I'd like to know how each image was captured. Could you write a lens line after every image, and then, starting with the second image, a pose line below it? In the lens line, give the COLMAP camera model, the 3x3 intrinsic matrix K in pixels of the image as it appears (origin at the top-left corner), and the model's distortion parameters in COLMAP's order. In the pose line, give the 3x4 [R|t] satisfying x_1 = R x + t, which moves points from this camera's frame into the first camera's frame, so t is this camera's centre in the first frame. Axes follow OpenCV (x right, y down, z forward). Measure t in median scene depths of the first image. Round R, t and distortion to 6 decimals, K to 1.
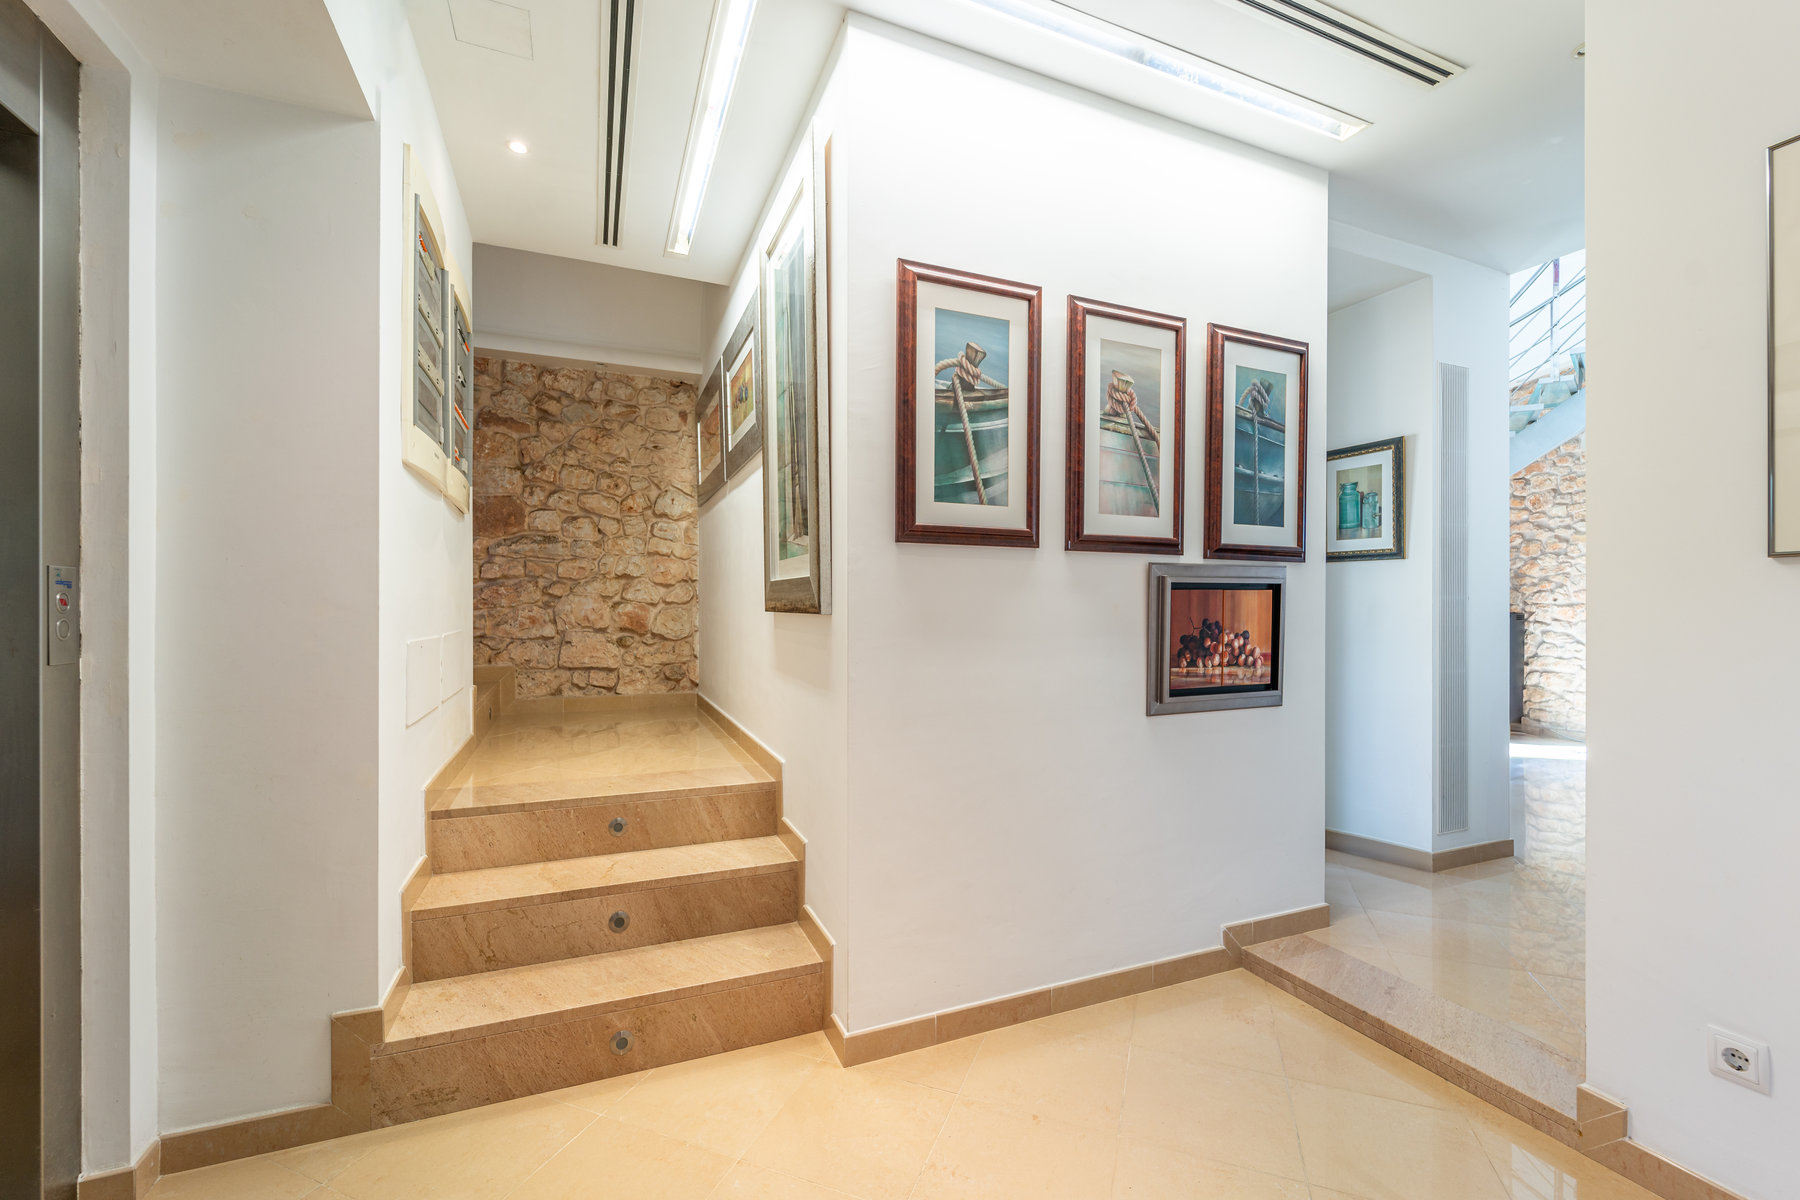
lens RADIAL K [[759.9, 0, 909.3], [0, 759.9, 606.8], [0, 0, 1]] dist [0.001020, -0.001407]
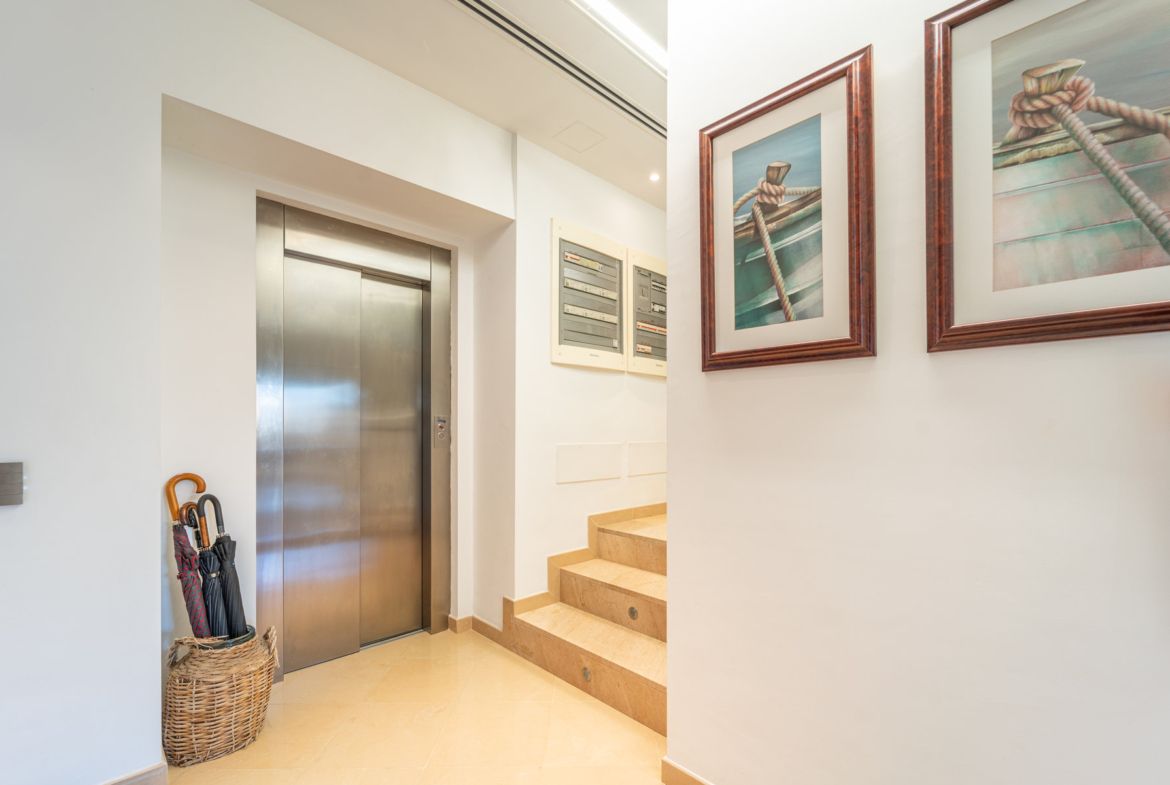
lens RADIAL K [[493.9, 0, 647.4], [0, 493.9, 425.2], [0, 0, 1]] dist [0.001020, -0.001407]
pose [[0.367197, -0.004723, -0.930131, 0.627615], [0.008585, 0.999962, -0.001688, -0.001769], [0.930104, -0.007366, 0.367223, 0.604043]]
